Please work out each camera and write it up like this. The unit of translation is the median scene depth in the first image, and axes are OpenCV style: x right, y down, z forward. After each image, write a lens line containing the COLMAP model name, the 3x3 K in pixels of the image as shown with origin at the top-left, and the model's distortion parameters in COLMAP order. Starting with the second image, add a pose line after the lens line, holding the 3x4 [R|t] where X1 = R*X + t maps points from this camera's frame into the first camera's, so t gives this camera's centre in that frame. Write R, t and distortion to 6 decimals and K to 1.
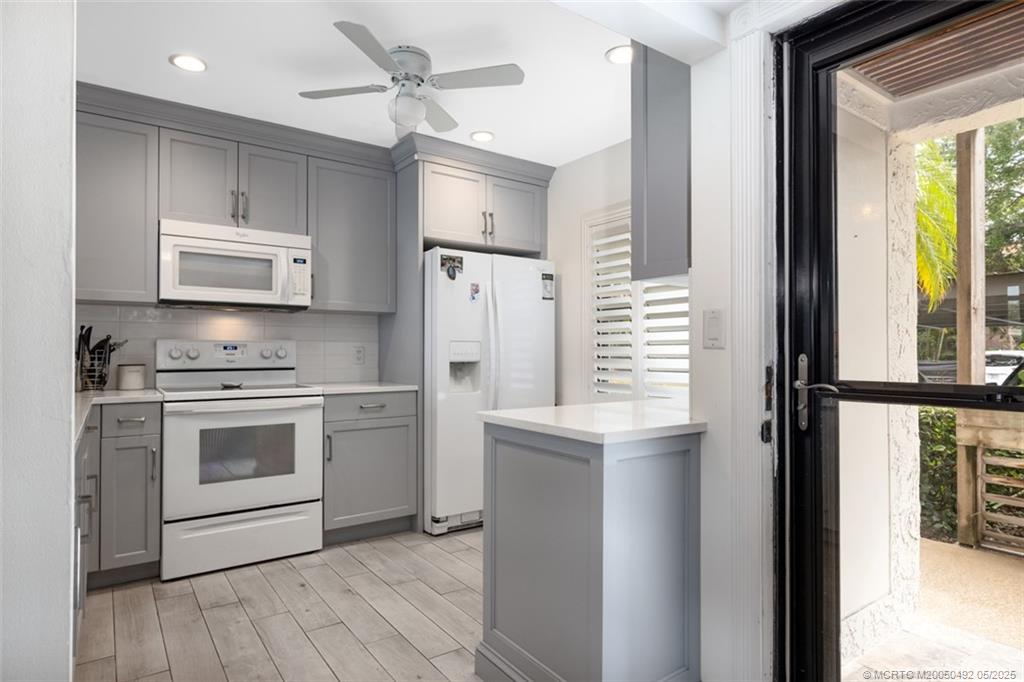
lens RADIAL K [[565.1, 0, 509.0], [0, 565.1, 348.2], [0, 0, 1]] dist [0.000141, -0.000978]
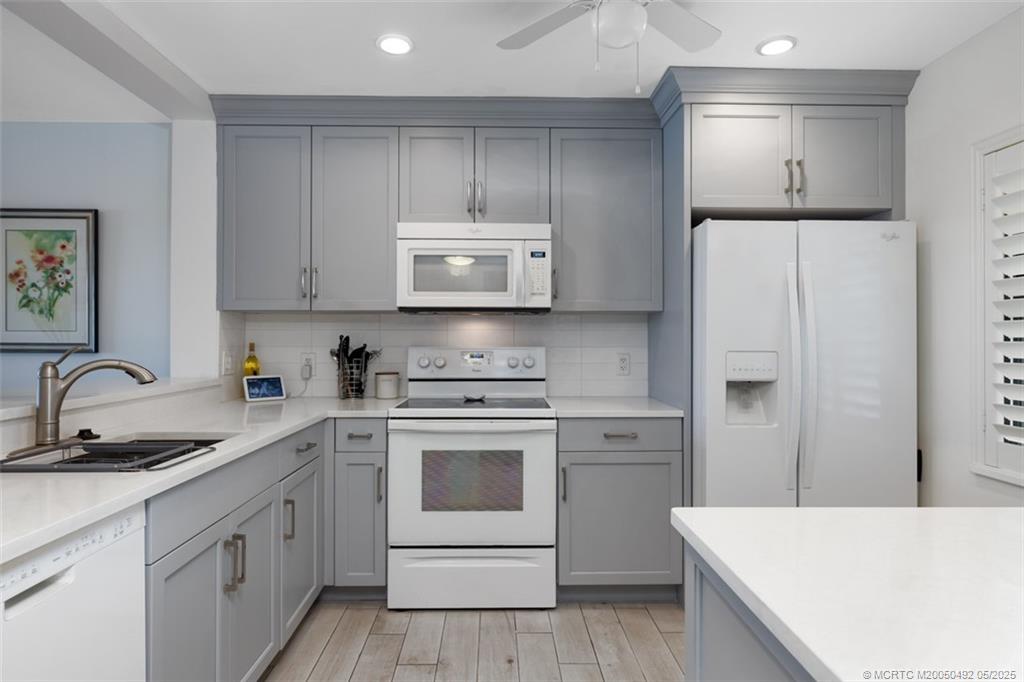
lens RADIAL K [[565.1, 0, 526.9], [0, 565.1, 336.0], [0, 0, 1]] dist [0.000141, -0.000978]
pose [[0.831256, -0.000218, -0.555890, 0.085784], [0.002322, 0.999993, 0.003081, -0.037132], [0.555885, -0.003852, 0.831250, 0.300180]]
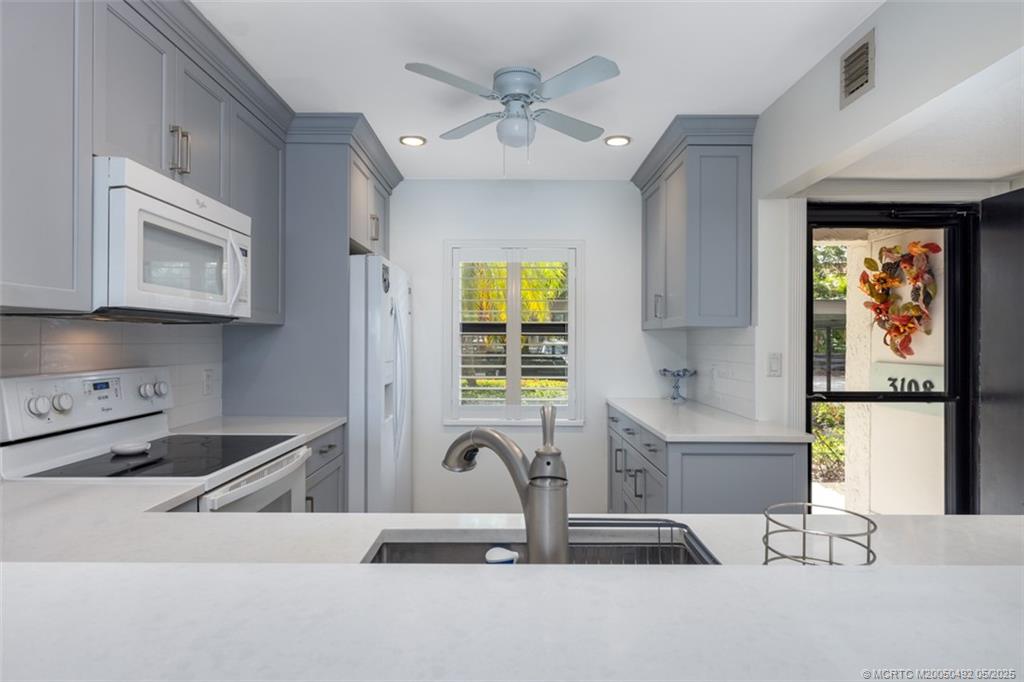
lens RADIAL K [[565.1, 0, 517.6], [0, 565.1, 339.2], [0, 0, 1]] dist [0.000141, -0.000978]
pose [[0.573879, 0.004344, 0.818929, -0.759802], [-0.009794, 0.999951, 0.001559, -0.055653], [-0.818882, -0.008916, 0.573893, 0.348192]]
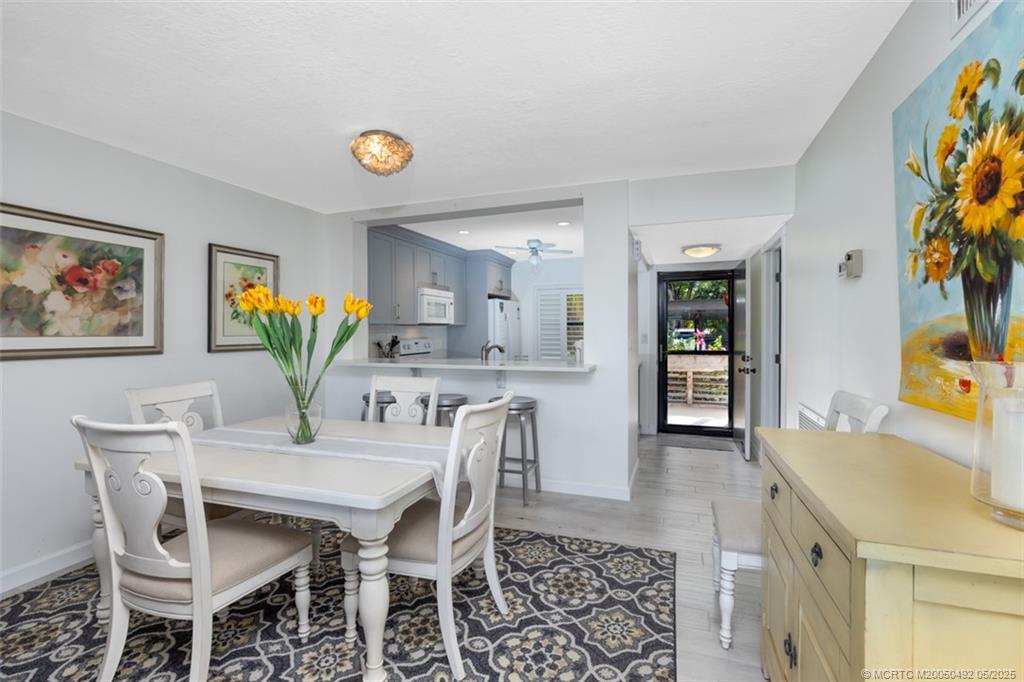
lens RADIAL K [[463.6, 0, 515.4], [0, 463.6, 335.9], [0, 0, 1]] dist [-0.002331, 0.000520]
pose [[0.812310, -0.011827, 0.583106, -1.276522], [-0.000710, 0.999774, 0.021268, -0.068928], [-0.583225, -0.017690, 0.812118, -0.663199]]
